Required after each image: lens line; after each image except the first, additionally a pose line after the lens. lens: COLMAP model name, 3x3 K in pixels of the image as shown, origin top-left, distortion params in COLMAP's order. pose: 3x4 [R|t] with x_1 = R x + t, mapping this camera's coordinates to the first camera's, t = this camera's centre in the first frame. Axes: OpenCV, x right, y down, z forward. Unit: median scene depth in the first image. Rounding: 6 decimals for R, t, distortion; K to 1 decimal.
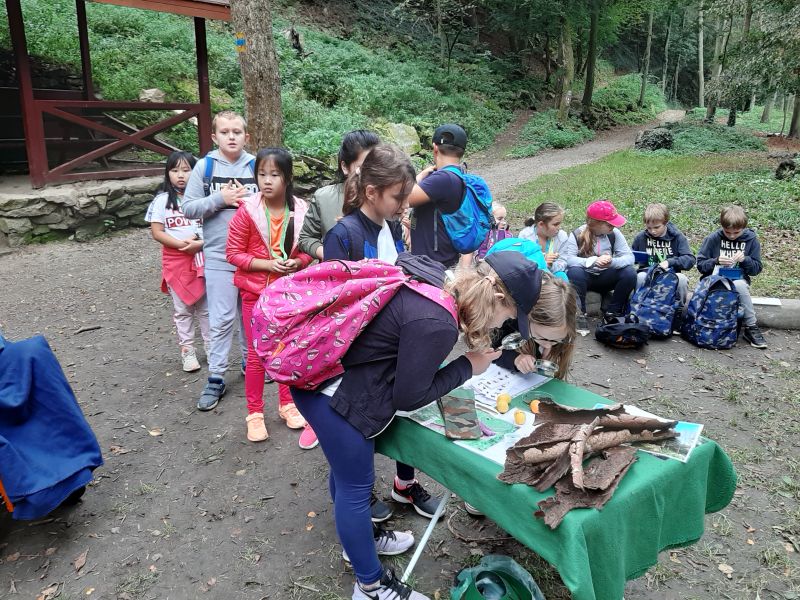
lens RADIAL K [[623.0, 0, 394.8], [0, 623.0, 300.4], [0, 0, 1]] dist [0.006296, -0.055009]
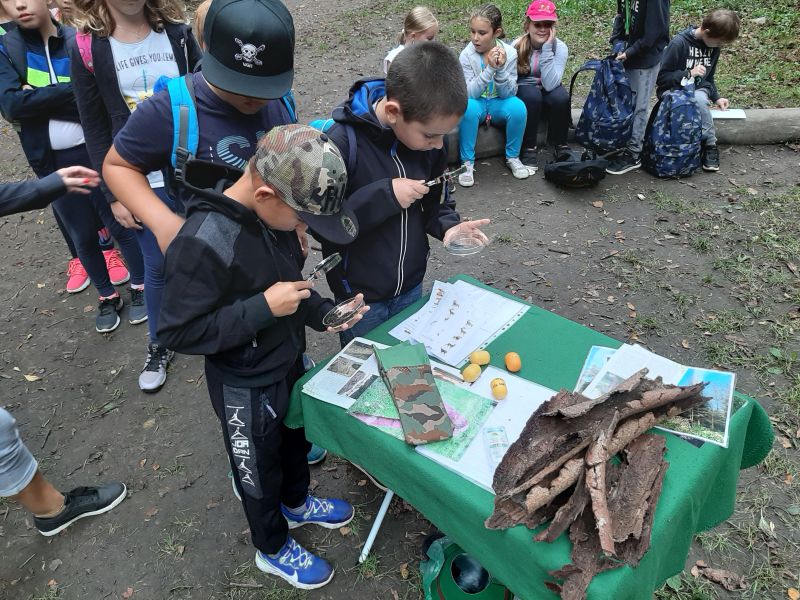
lens RADIAL K [[623.0, 0, 394.8], [0, 623.0, 300.4], [0, 0, 1]] dist [0.006296, -0.055009]
pose [[0.987507, -0.123614, 0.097726, 0.016090], [0.087584, 0.946126, 0.311730, -0.117999], [-0.130995, -0.299276, 0.945132, 0.272127]]
